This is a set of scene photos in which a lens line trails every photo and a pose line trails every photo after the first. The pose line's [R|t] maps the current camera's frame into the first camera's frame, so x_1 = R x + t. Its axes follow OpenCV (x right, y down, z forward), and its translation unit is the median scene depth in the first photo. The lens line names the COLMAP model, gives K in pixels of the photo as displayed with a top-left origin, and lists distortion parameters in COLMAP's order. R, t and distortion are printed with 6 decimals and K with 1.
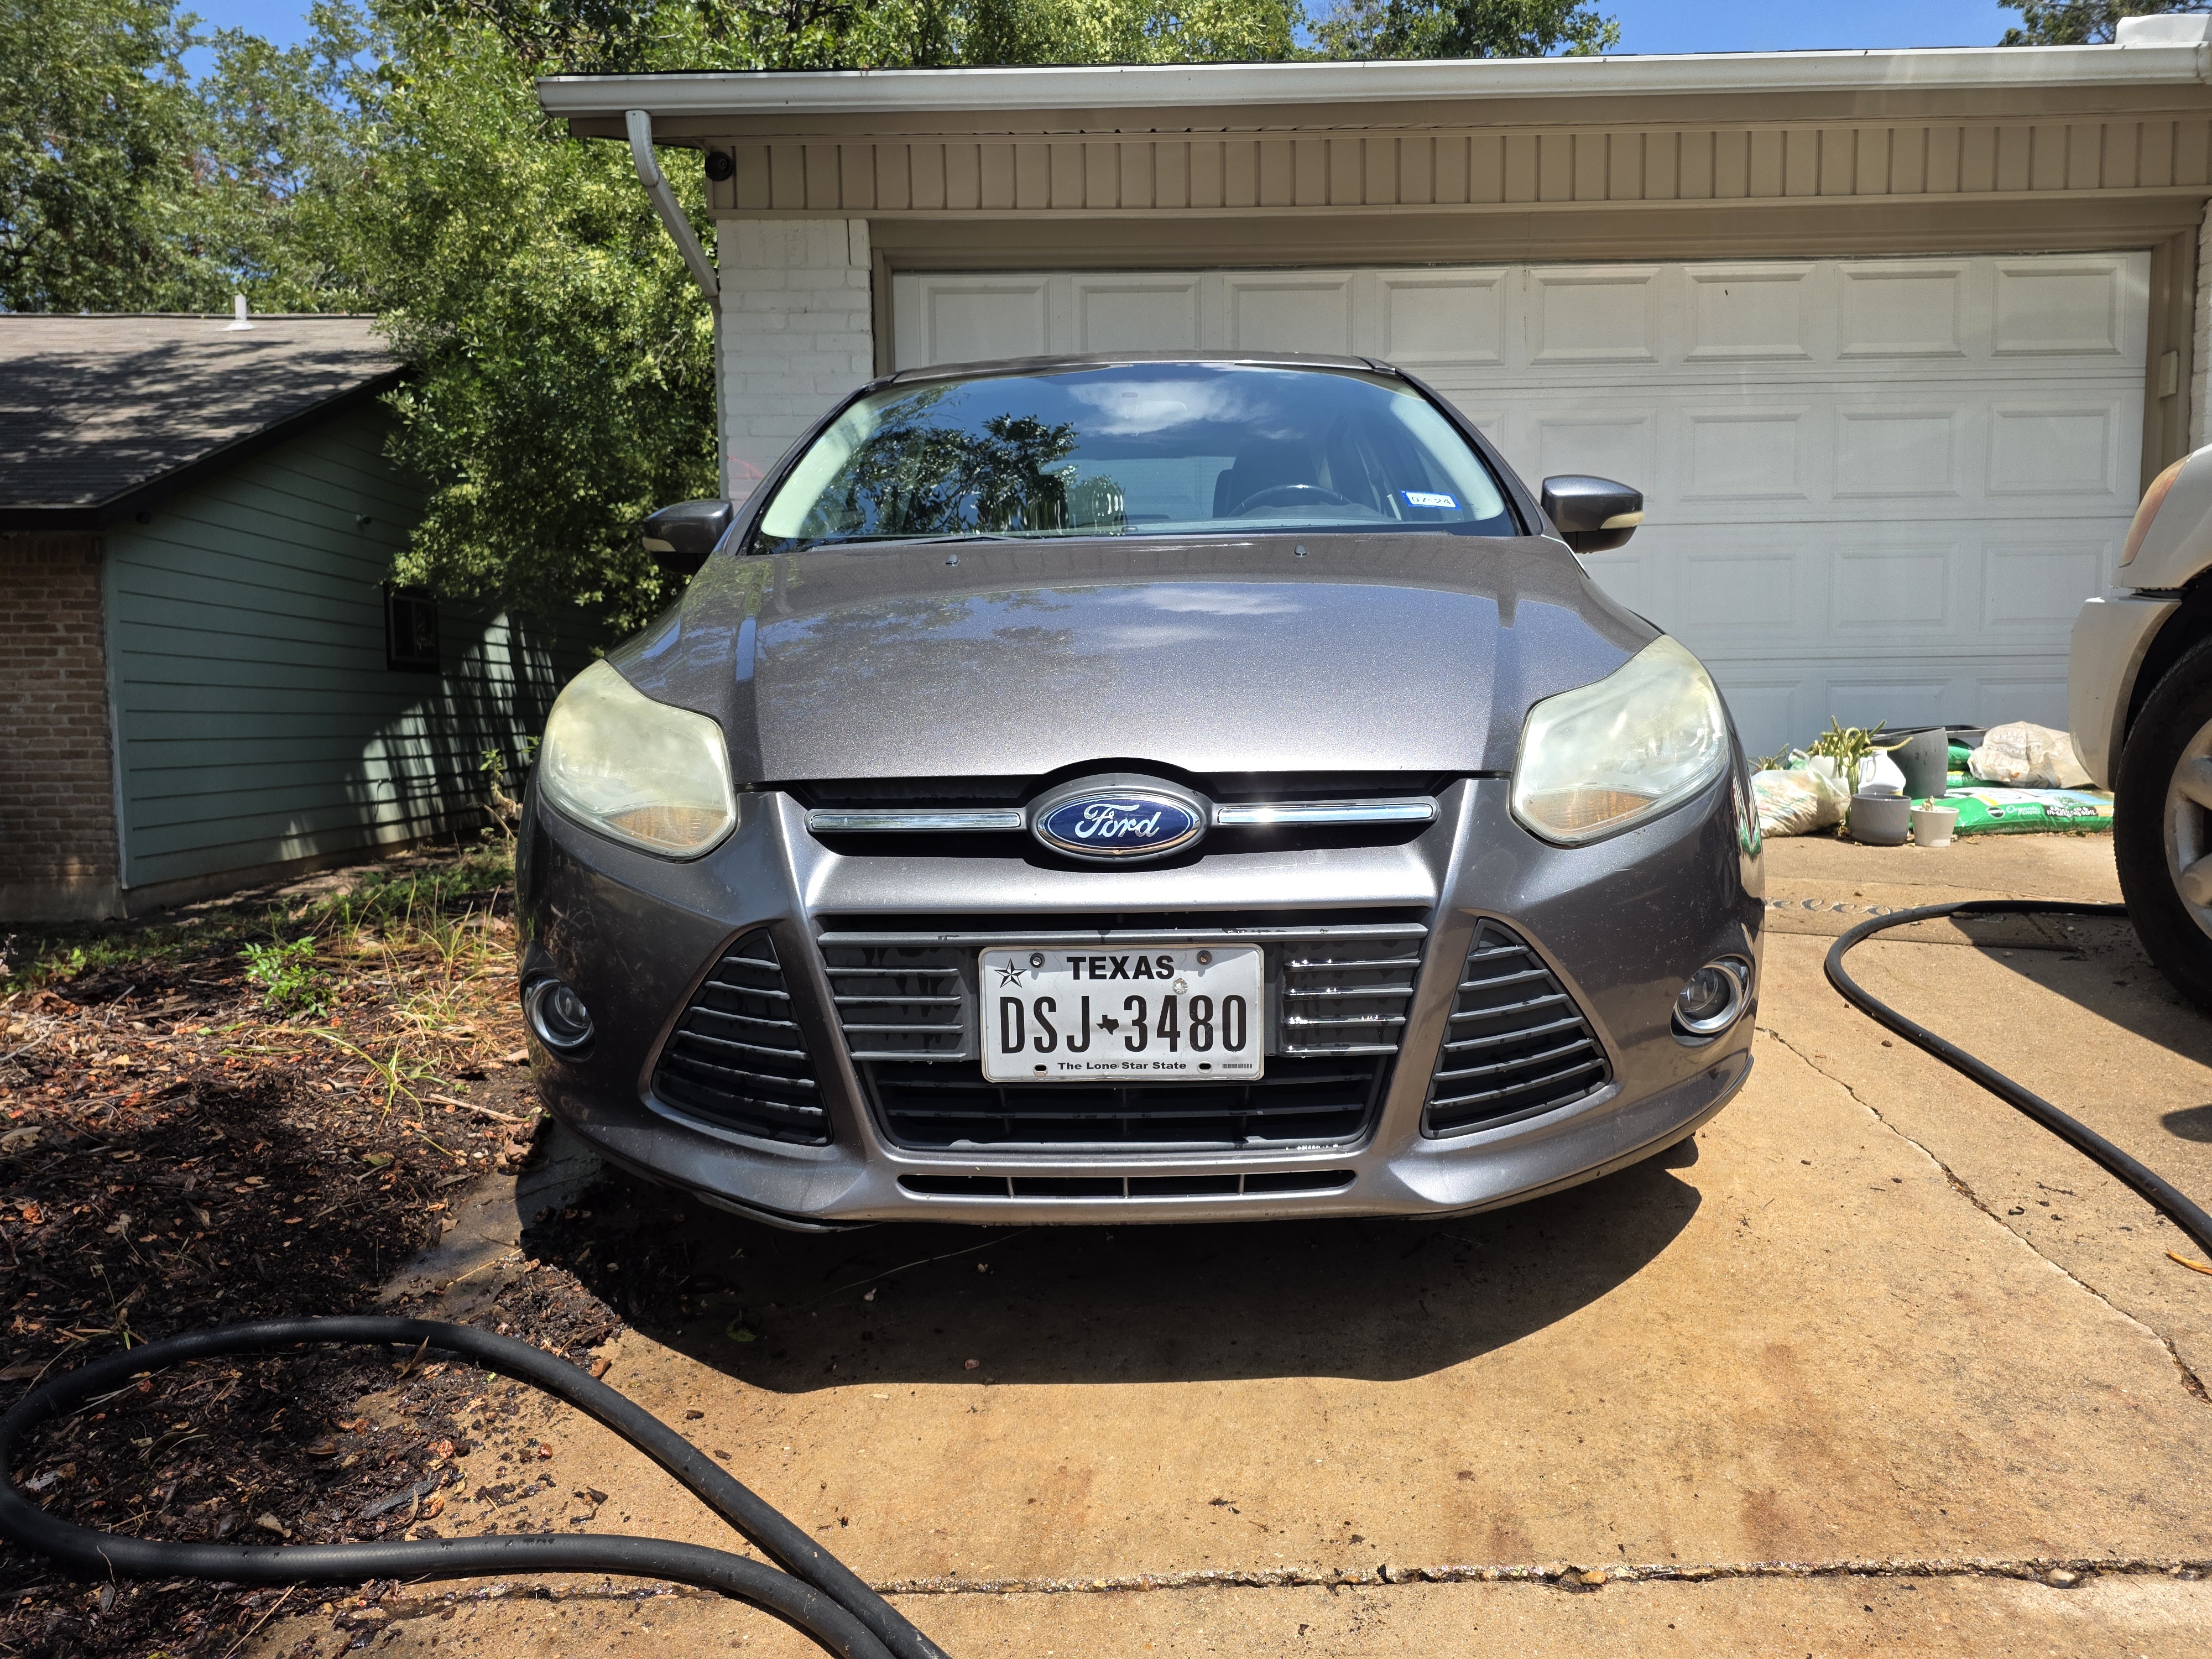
lens RADIAL K [[1501.8, 0, 1106.0], [0, 1501.8, 829.5], [0, 0, 1]] dist [0.060041, -0.056435]
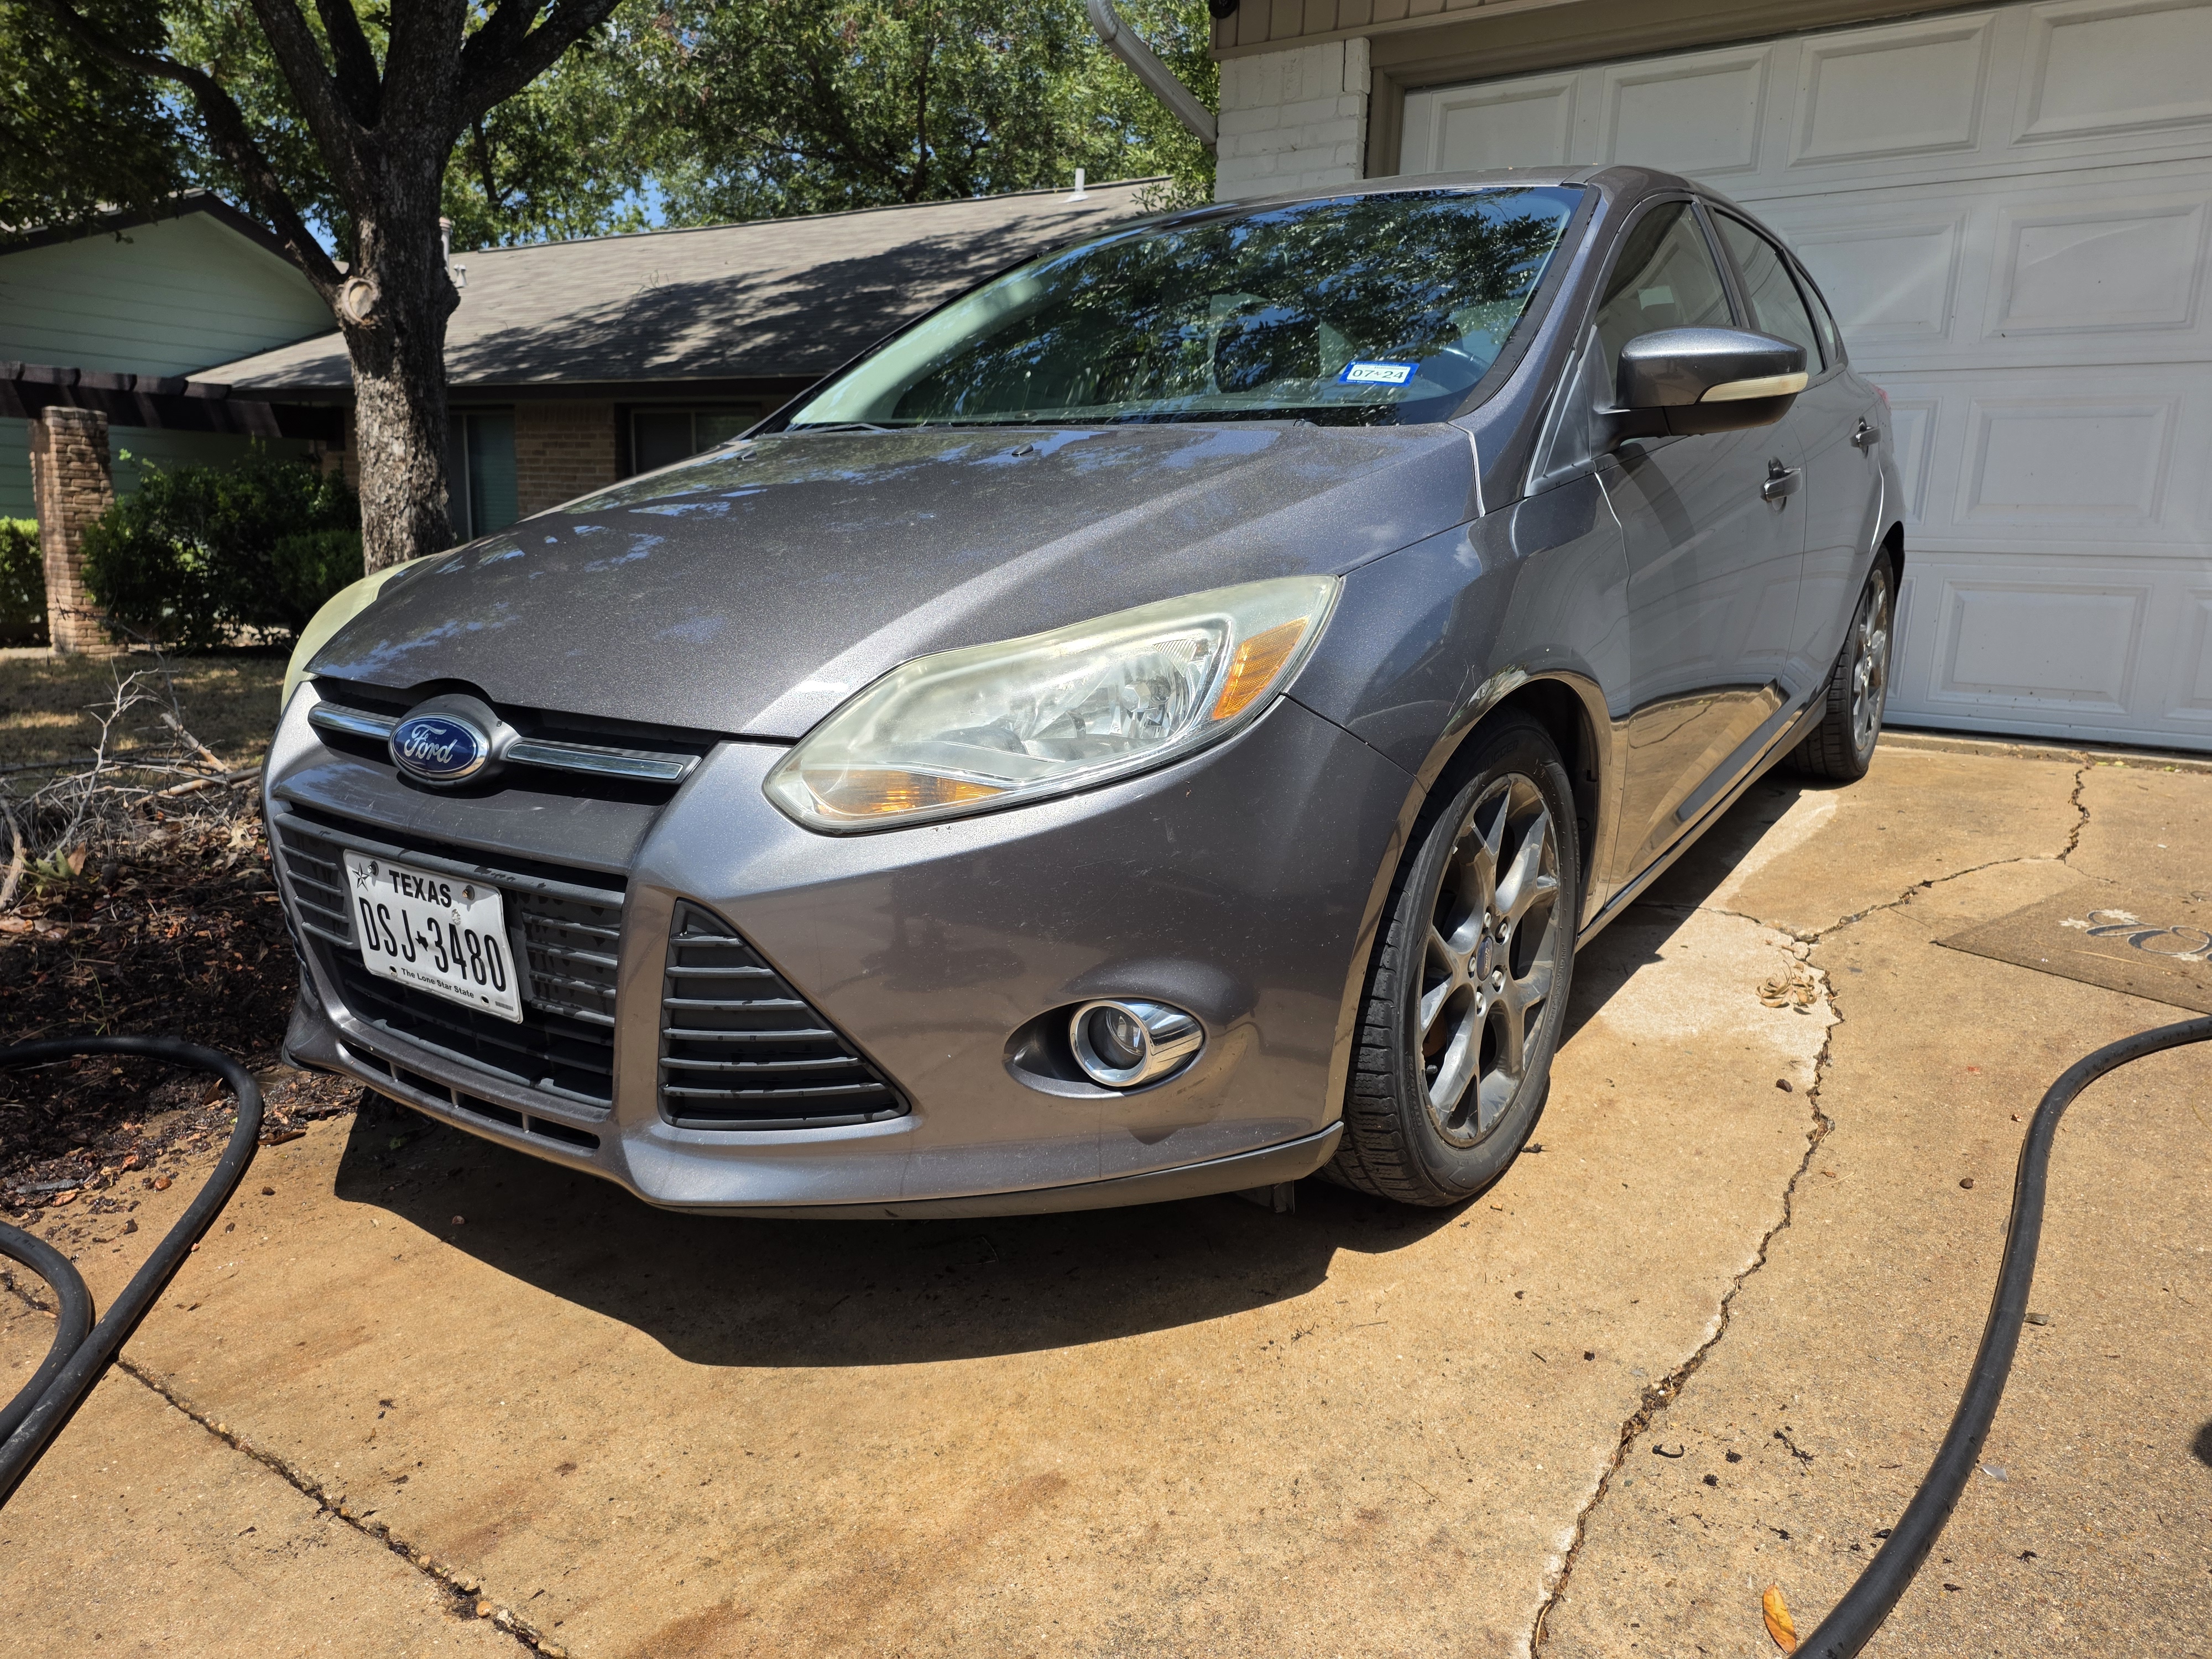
lens RADIAL K [[1501.8, 0, 1106.0], [0, 1501.8, 829.5], [0, 0, 1]] dist [0.060041, -0.056435]
pose [[0.823594, 0.143934, -0.548612, 0.852885], [-0.084952, 0.987658, 0.131589, -0.110181], [0.560781, -0.061770, 0.825657, 0.367719]]
